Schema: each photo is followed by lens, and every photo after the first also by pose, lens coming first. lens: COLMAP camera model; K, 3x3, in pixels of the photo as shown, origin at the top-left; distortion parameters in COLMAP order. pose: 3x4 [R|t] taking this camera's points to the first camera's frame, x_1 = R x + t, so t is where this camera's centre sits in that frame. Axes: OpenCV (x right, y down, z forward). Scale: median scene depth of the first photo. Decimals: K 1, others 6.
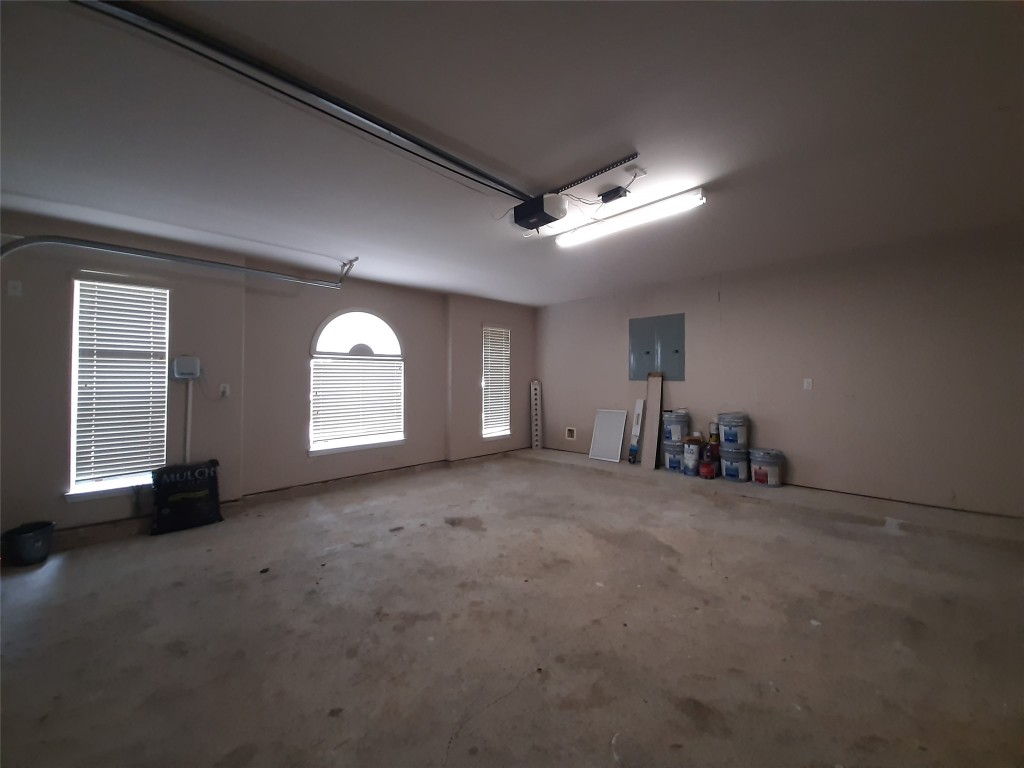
lens RADIAL K [[398.2, 0, 504.9], [0, 398.2, 372.2], [0, 0, 1]] dist [0.012277, -0.011840]
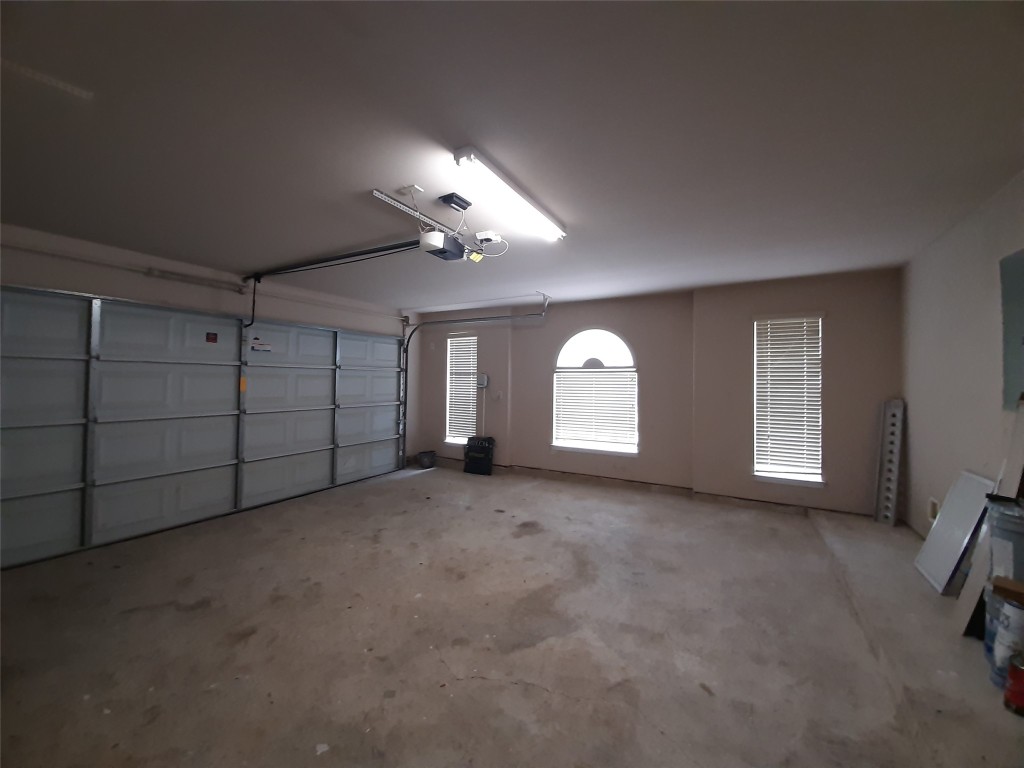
lens RADIAL K [[398.2, 0, 504.9], [0, 398.2, 372.2], [0, 0, 1]] dist [0.012277, -0.011840]
pose [[0.269723, -0.016353, -0.962799, 0.911484], [0.004976, 0.999866, -0.015588, -0.021809], [0.962925, -0.000586, 0.269768, 0.653957]]
